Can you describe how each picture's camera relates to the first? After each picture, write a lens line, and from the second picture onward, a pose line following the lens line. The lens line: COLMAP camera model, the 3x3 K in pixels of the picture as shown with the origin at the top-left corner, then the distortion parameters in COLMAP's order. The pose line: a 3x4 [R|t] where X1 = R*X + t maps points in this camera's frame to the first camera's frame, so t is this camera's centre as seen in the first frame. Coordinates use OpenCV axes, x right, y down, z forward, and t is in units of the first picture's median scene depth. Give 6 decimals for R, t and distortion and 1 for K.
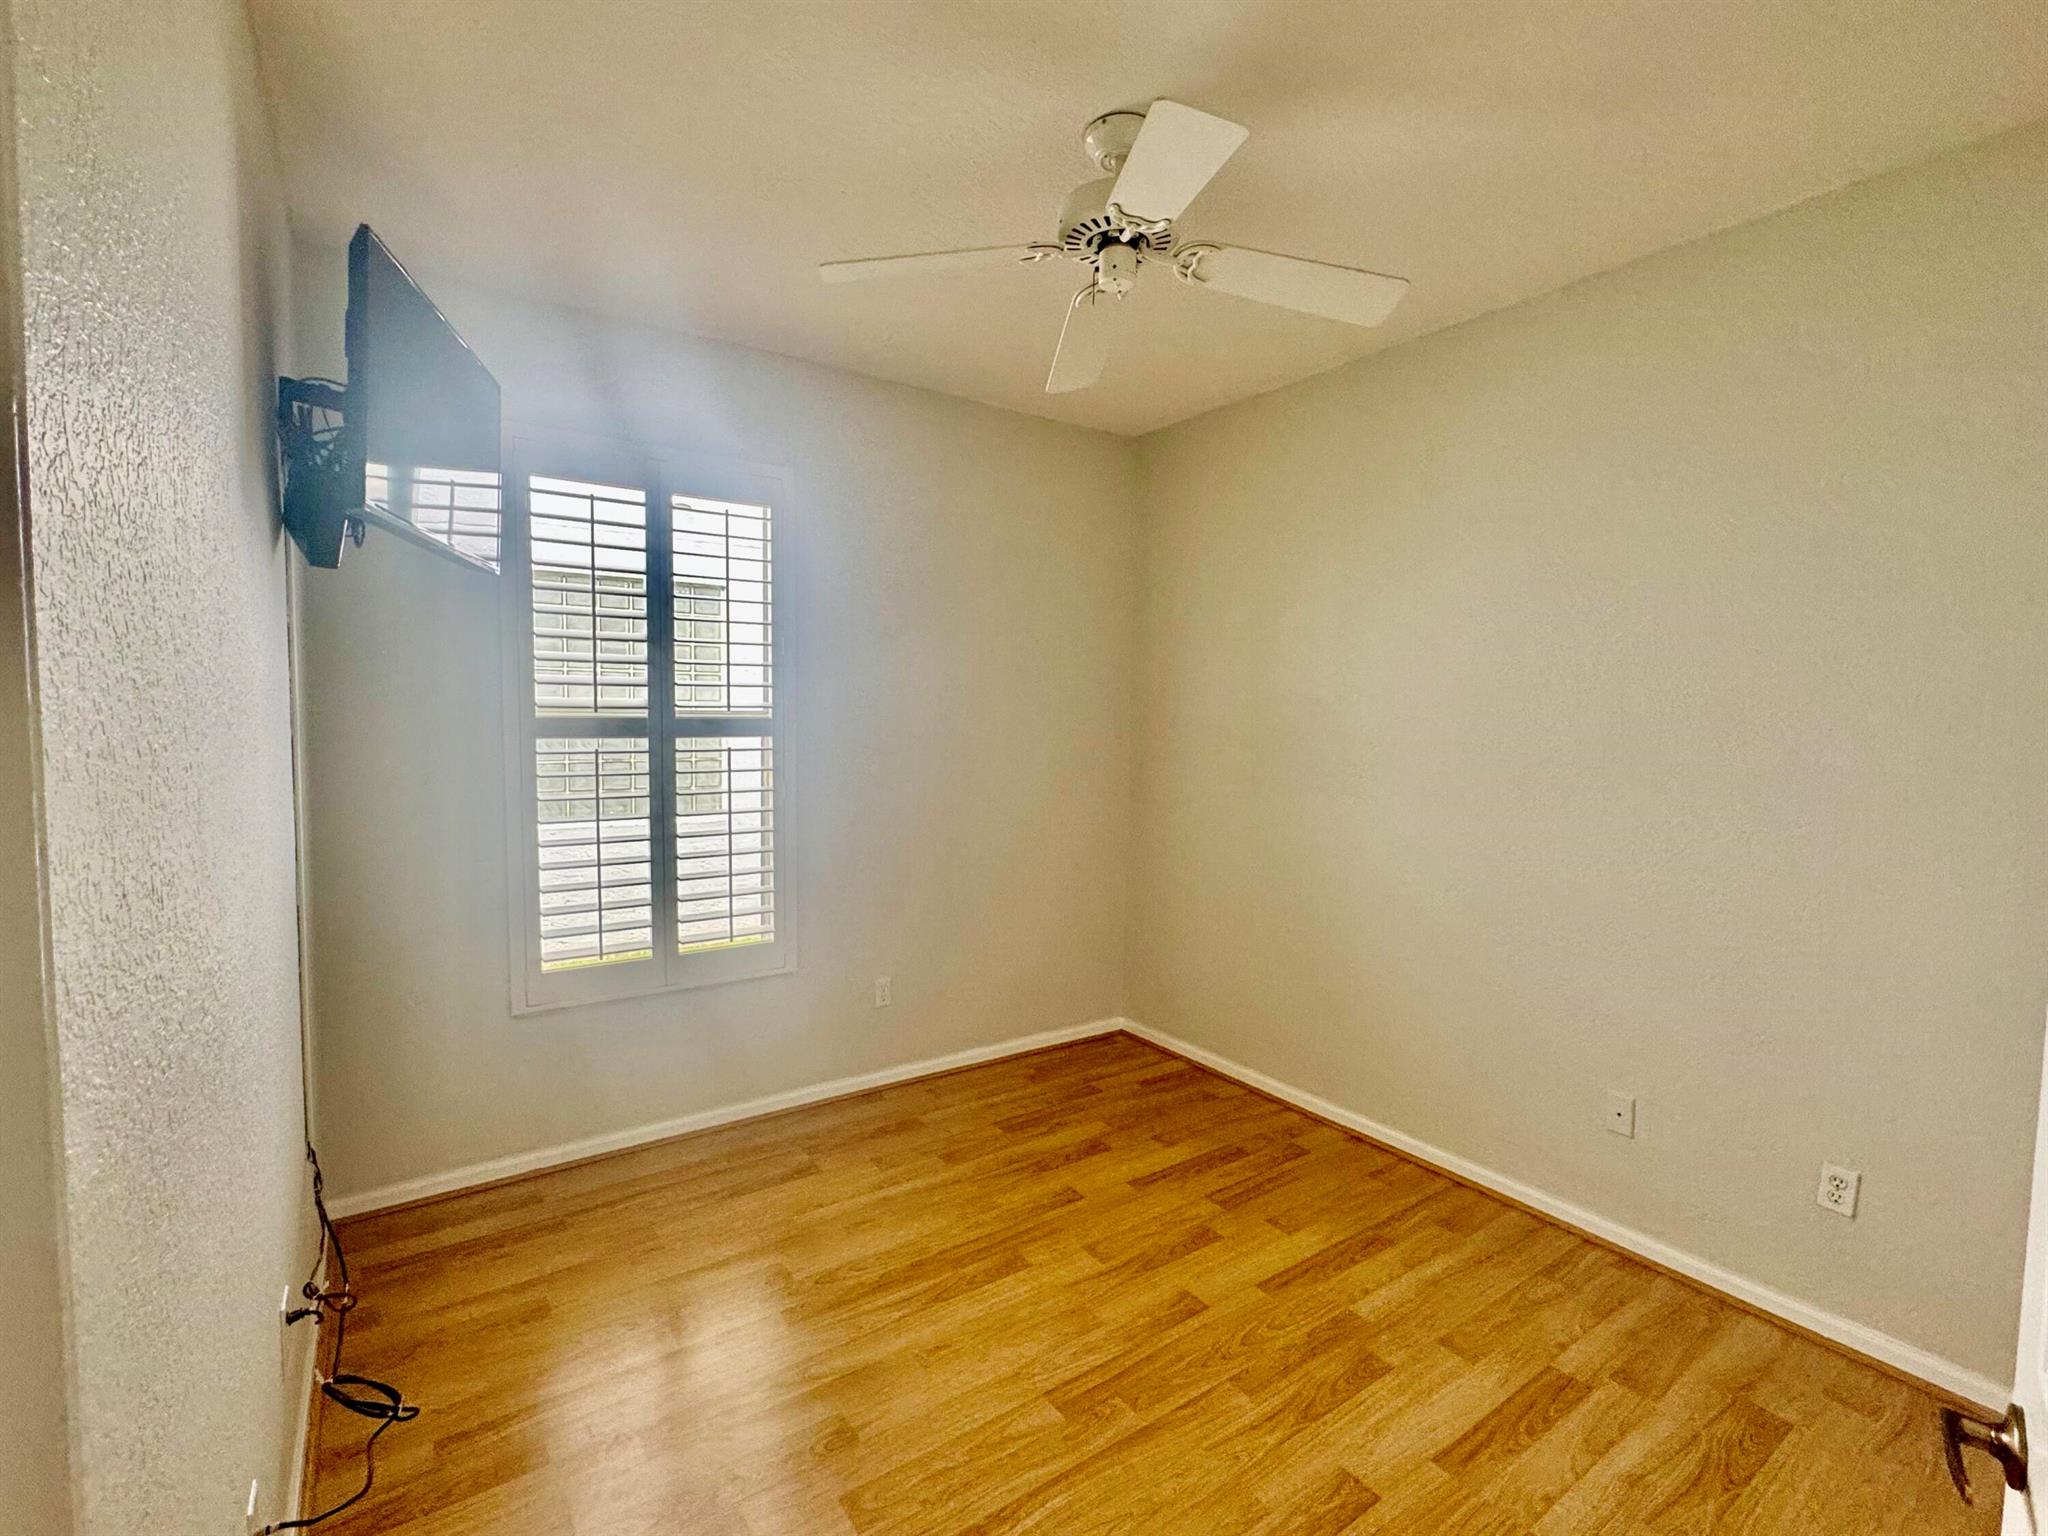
lens RADIAL K [[927.7, 0, 1030.7], [0, 927.7, 759.5], [0, 0, 1]] dist [0.000312, 0.000027]
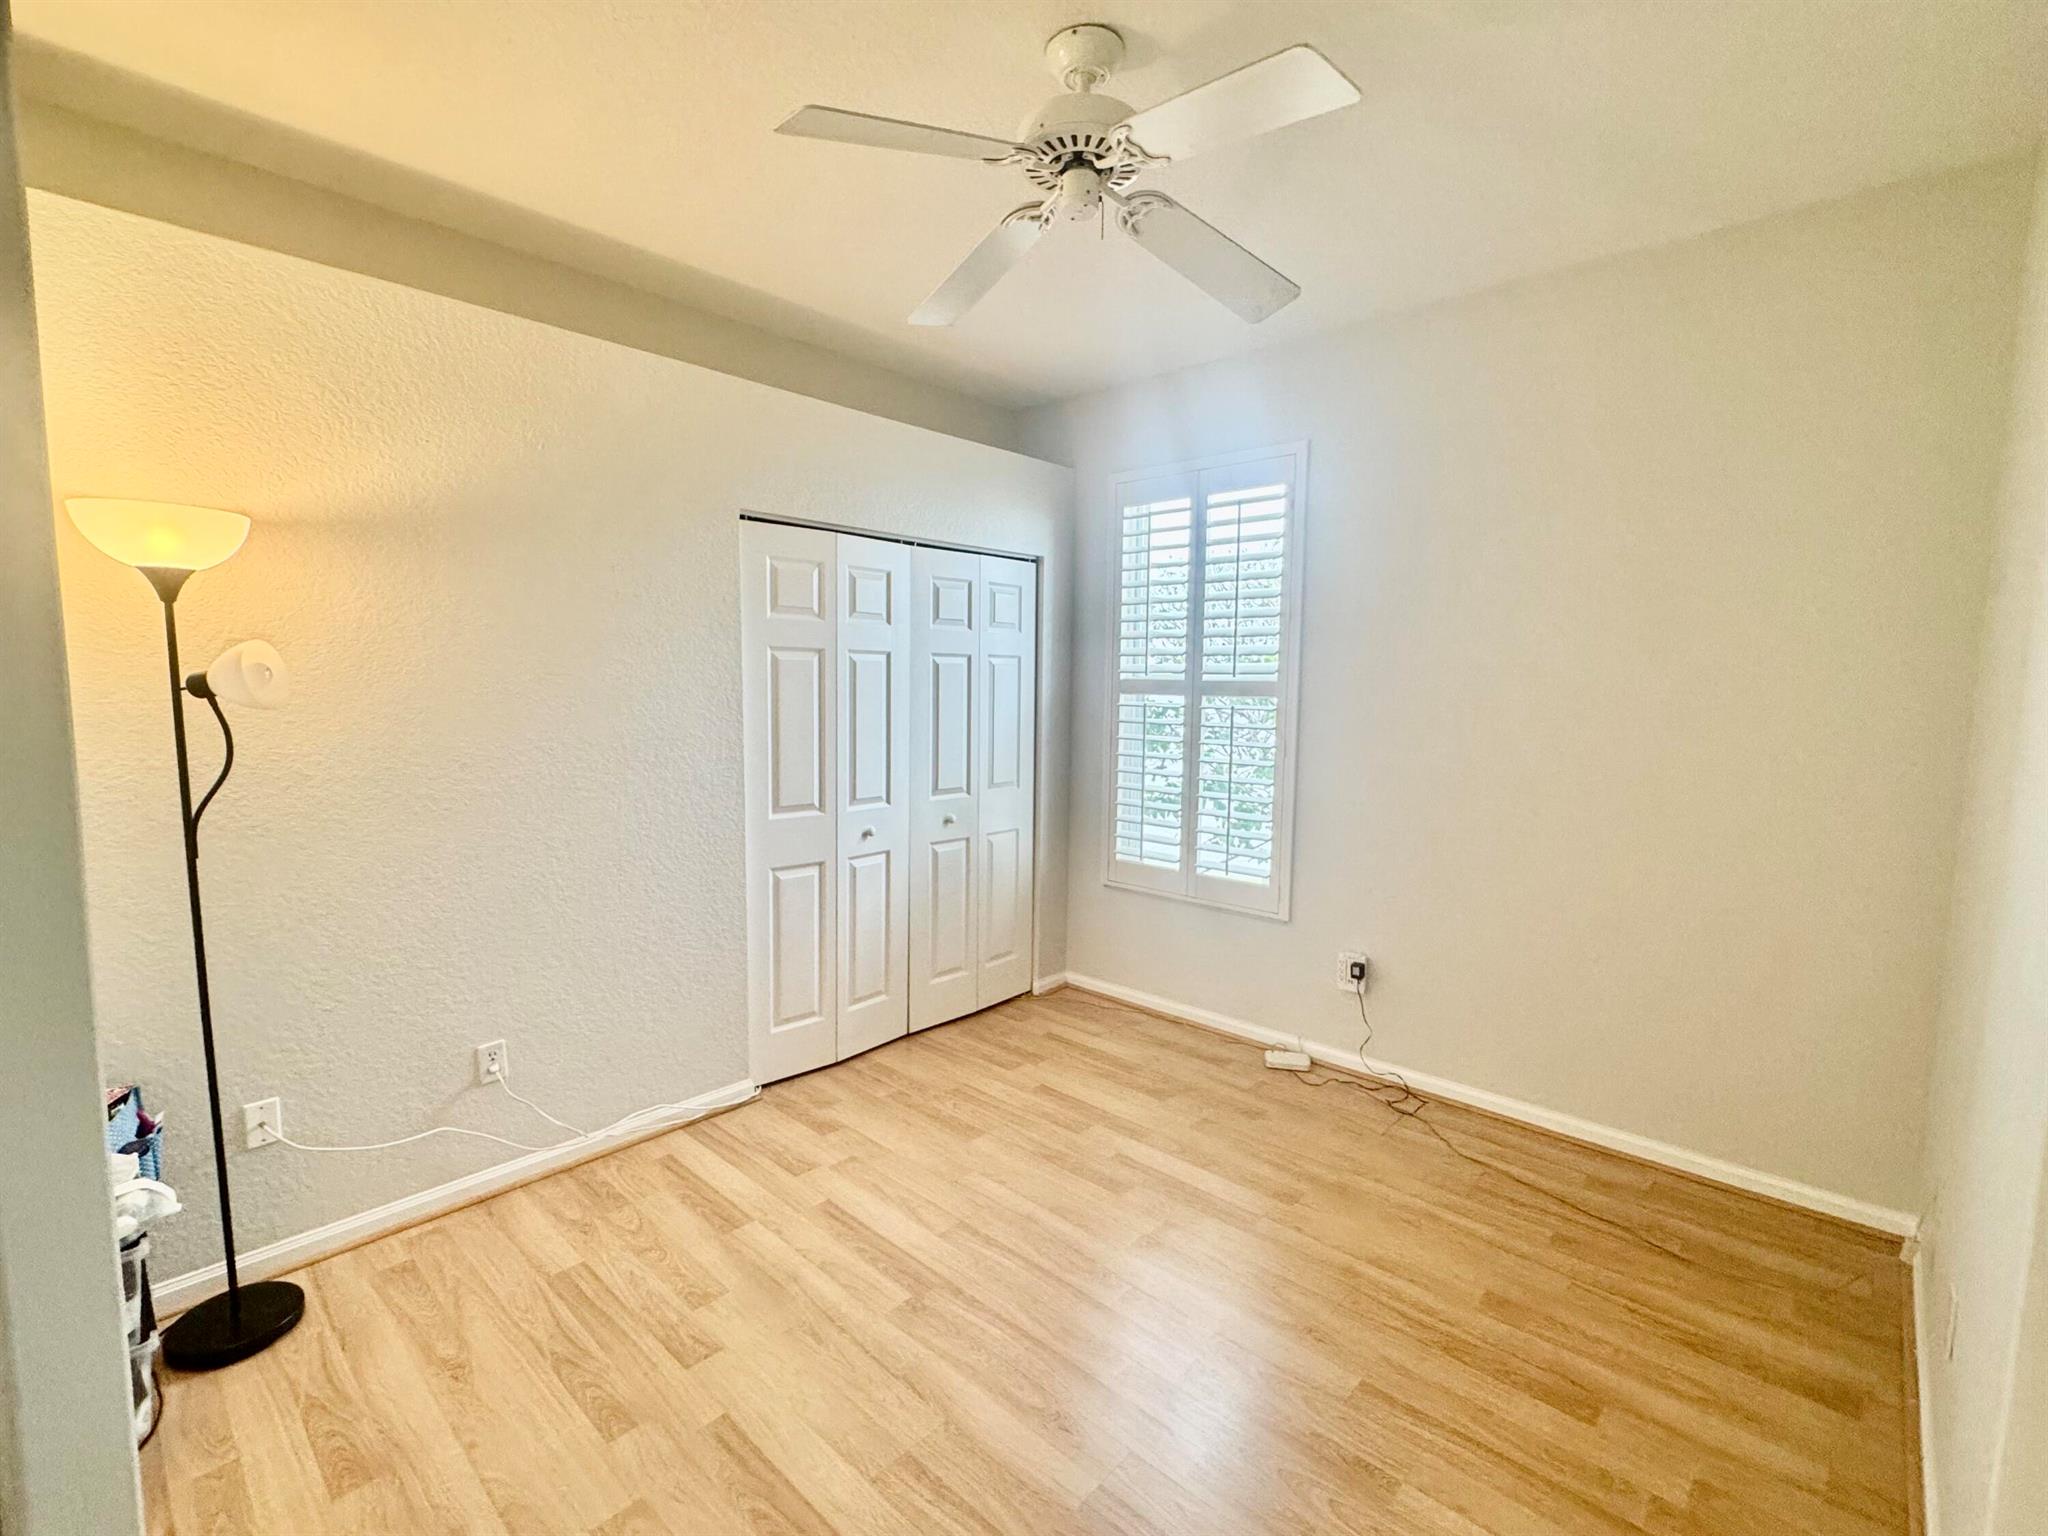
lens RADIAL K [[927.7, 0, 1031.6], [0, 927.7, 773.3], [0, 0, 1]] dist [0.000312, 0.000027]
pose [[0.228454, 0.101480, -0.968251, 0.739857], [-0.059043, 0.994166, 0.090266, -0.020279], [0.971763, 0.036547, 0.233113, 0.491528]]
